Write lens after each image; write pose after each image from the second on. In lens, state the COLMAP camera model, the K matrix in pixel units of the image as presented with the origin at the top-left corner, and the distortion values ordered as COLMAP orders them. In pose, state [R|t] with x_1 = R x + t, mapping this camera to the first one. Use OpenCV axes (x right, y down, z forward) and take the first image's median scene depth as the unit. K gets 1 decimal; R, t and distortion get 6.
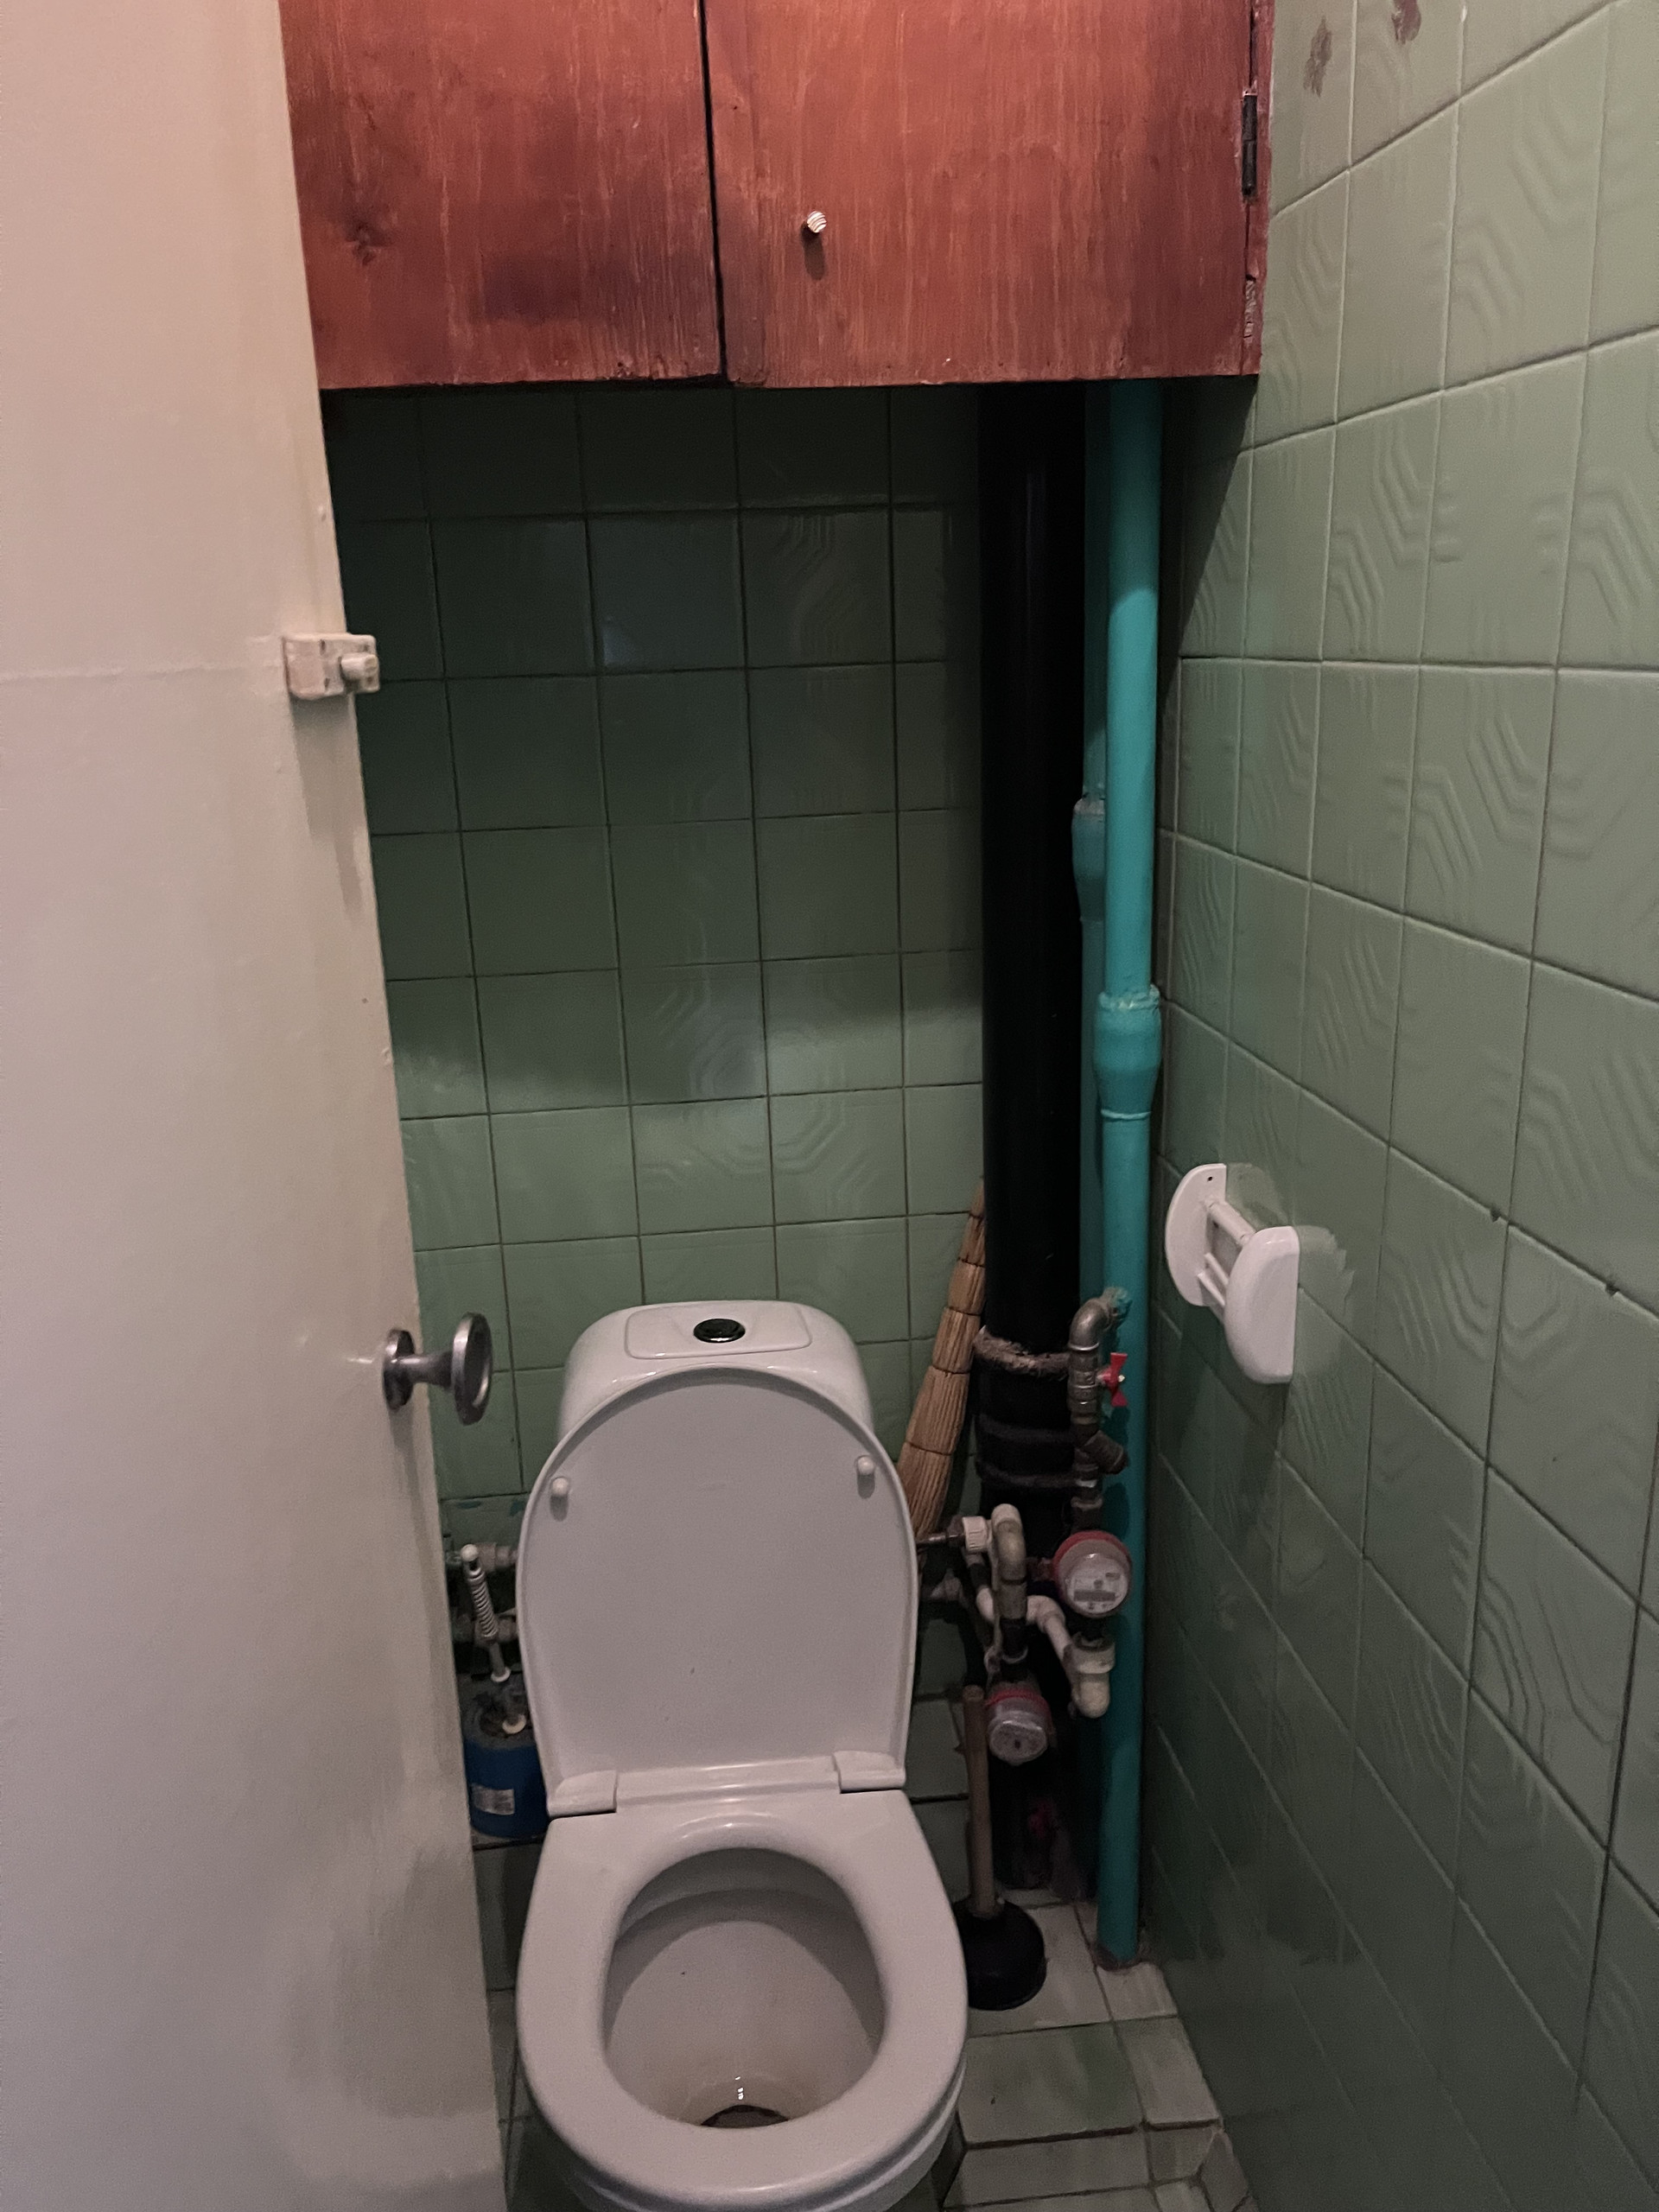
lens RADIAL K [[1677.7, 0, 831.7], [0, 1677.7, 1104.2], [0, 0, 1]] dist [0.062033, -0.088500]
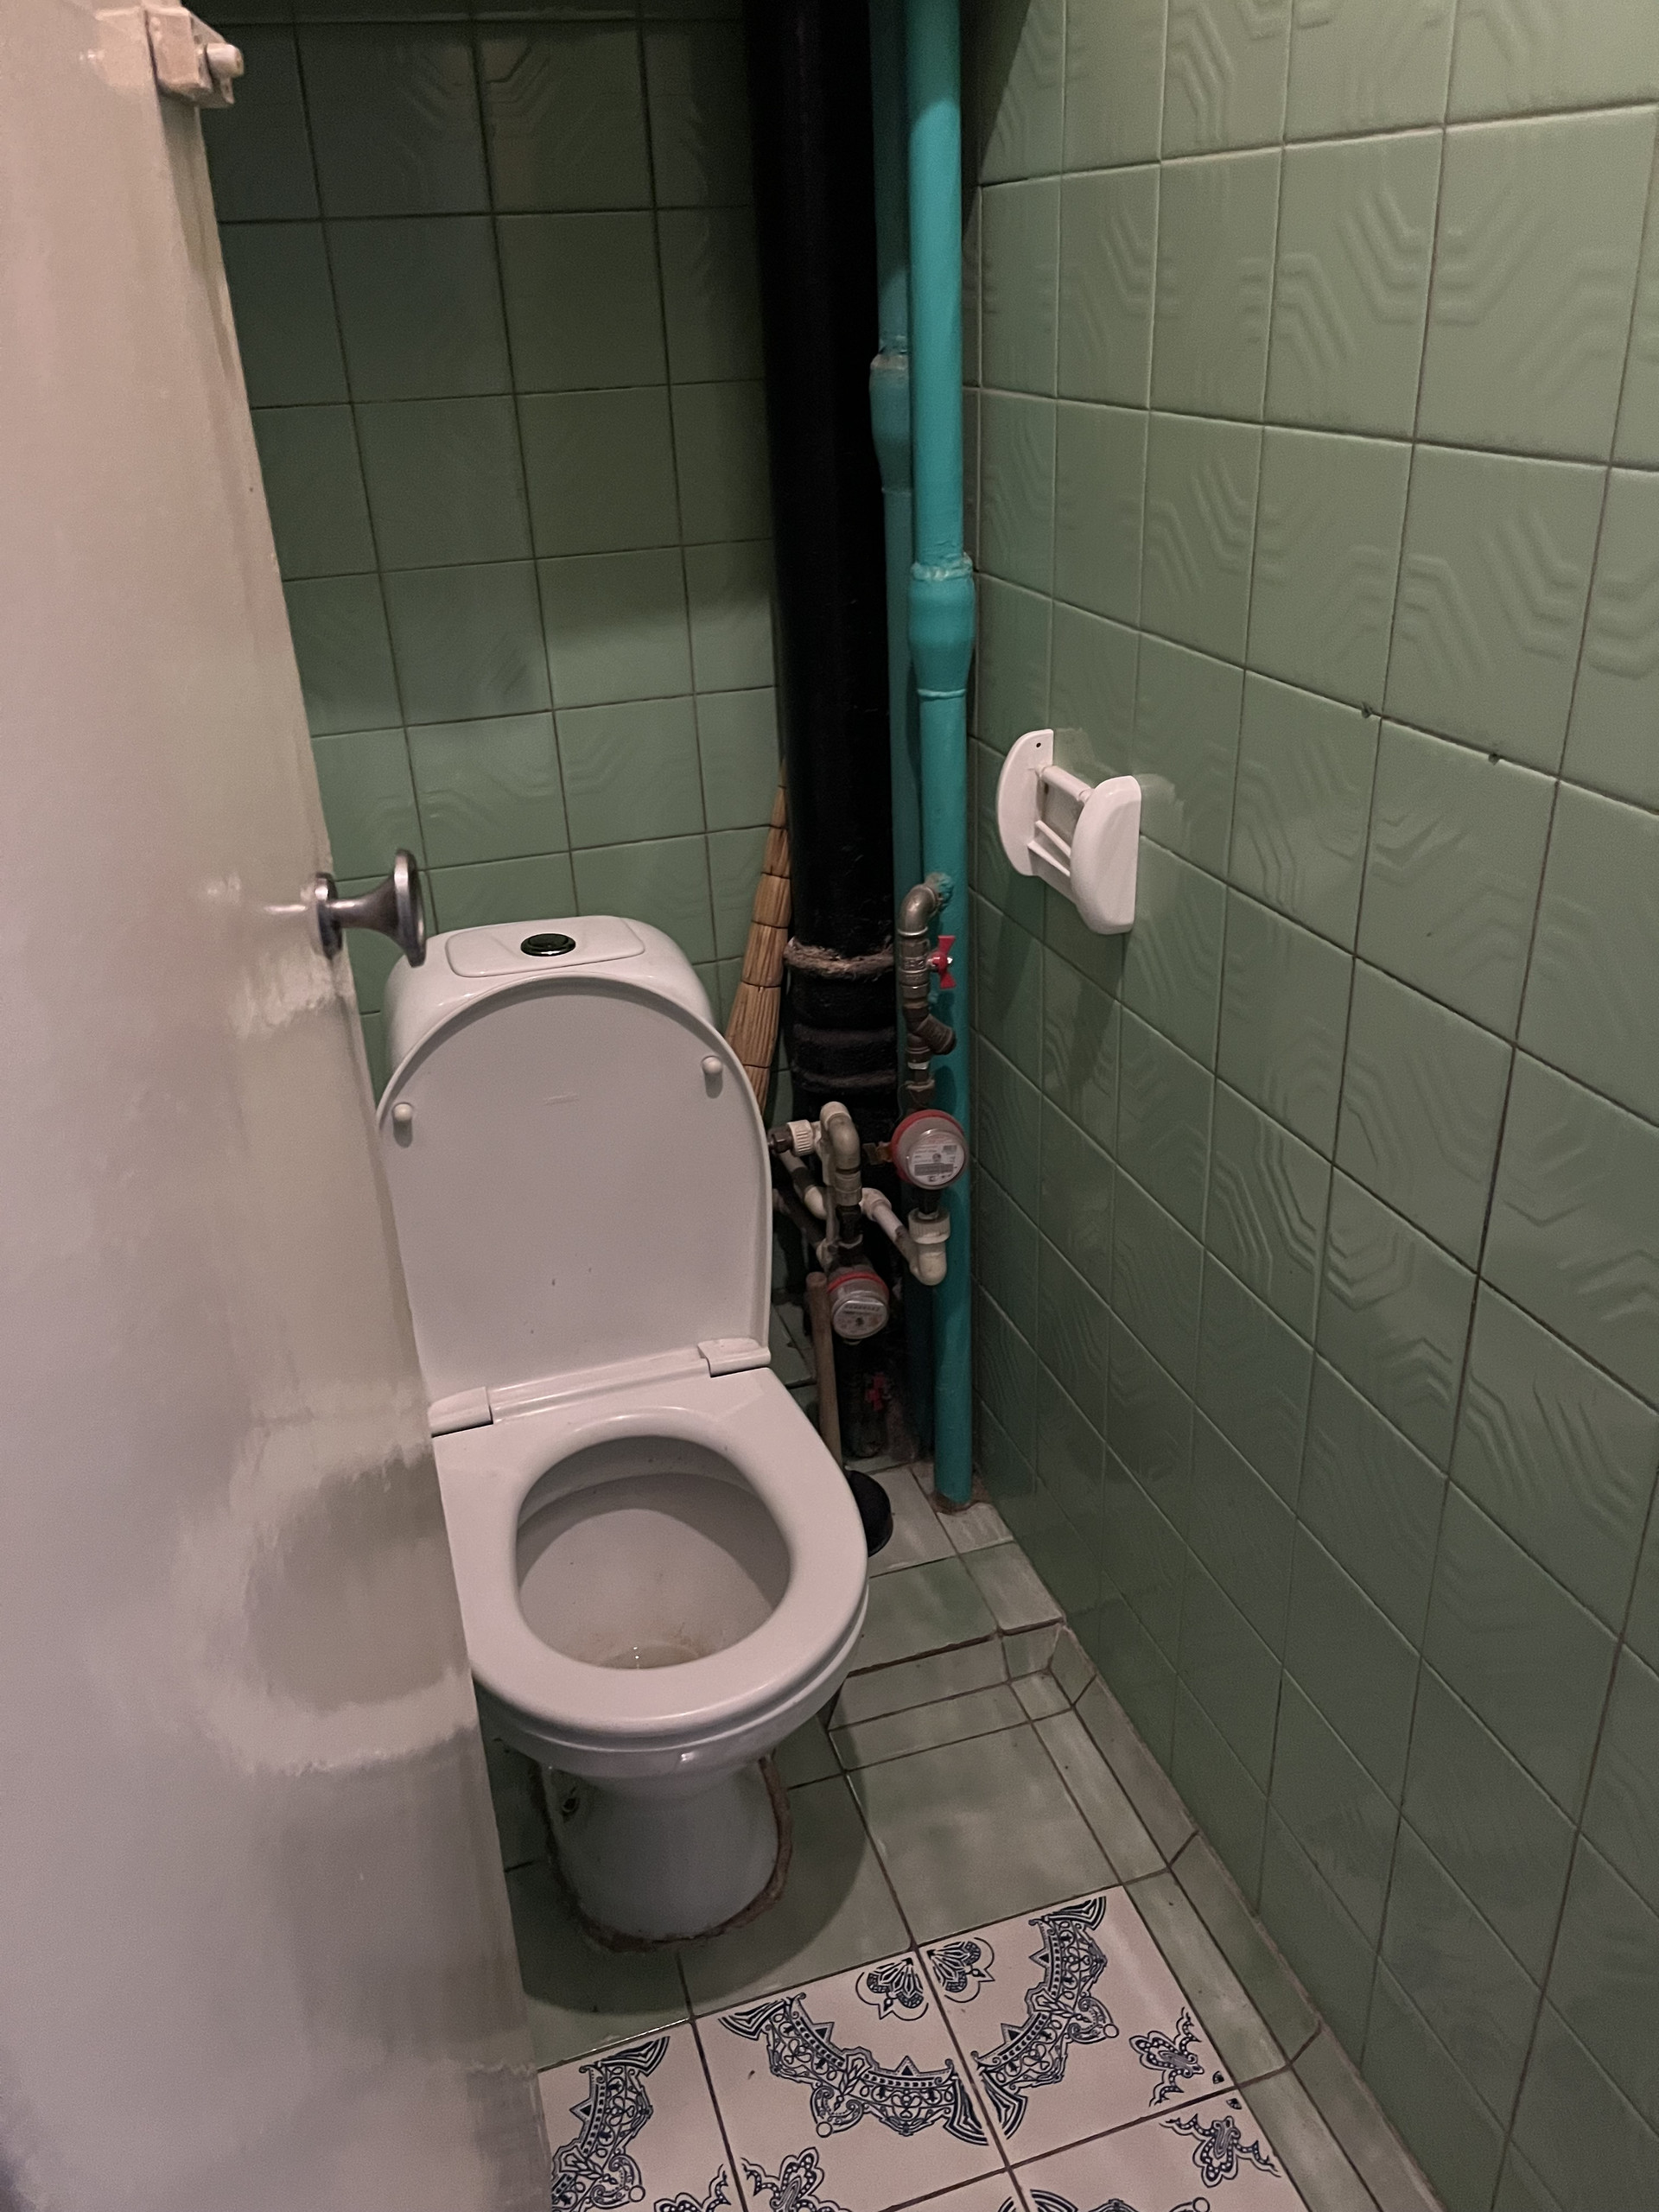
lens RADIAL K [[1677.7, 0, 832.9], [0, 1677.7, 1109.3], [0, 0, 1]] dist [0.062033, -0.088500]
pose [[0.976713, -0.096926, 0.191409, -0.102244], [0.062857, 0.982263, 0.176657, 0.067798], [-0.205136, -0.160512, 0.965482, 0.014827]]
